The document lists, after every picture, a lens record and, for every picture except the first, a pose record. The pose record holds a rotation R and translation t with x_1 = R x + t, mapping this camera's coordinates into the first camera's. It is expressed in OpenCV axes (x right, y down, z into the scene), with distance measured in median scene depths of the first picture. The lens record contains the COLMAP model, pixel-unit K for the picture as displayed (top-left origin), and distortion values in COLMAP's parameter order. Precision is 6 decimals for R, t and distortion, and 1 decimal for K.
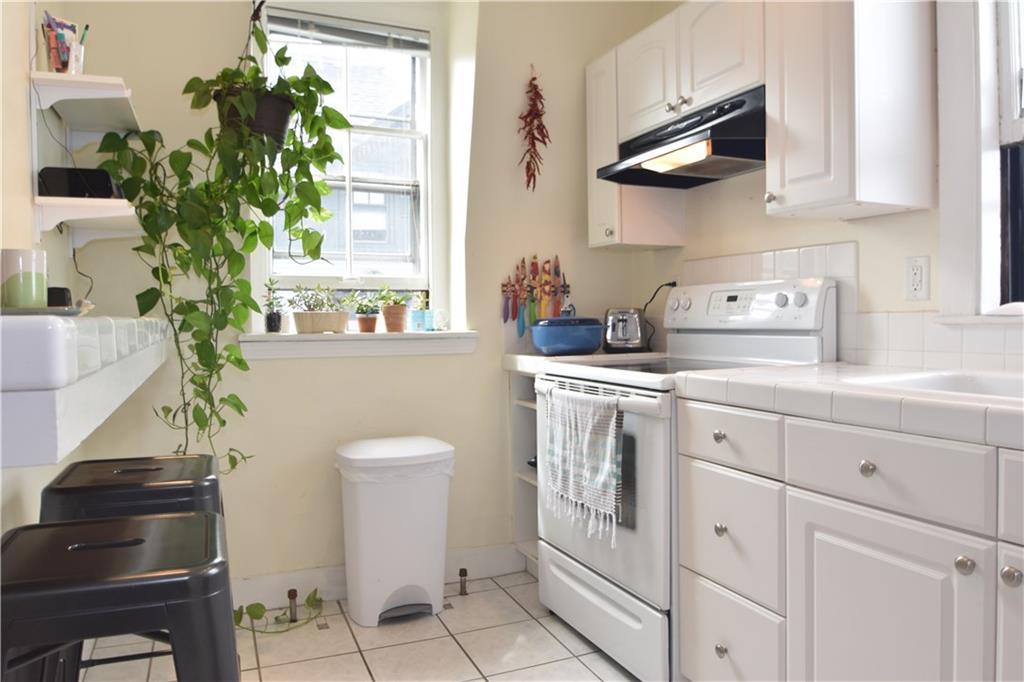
lens RADIAL K [[697.8, 0, 512.0], [0, 697.8, 321.3], [0, 0, 1]] dist [-0.029849, 0.001357]
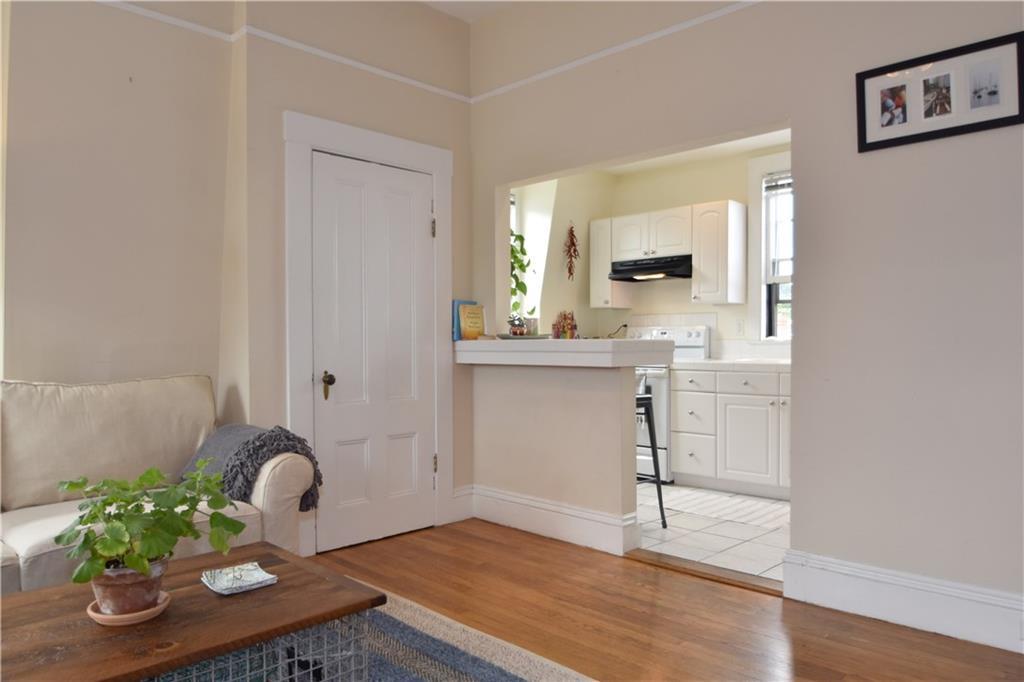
lens RADIAL K [[711.7, 0, 512.0], [0, 711.7, 341.0], [0, 0, 1]] dist [-0.042145, 0.000552]
pose [[0.925763, 0.008242, 0.378013, -1.240498], [-0.004403, 0.999930, -0.011019, 0.025860], [-0.378078, 0.008537, 0.925735, -1.205956]]
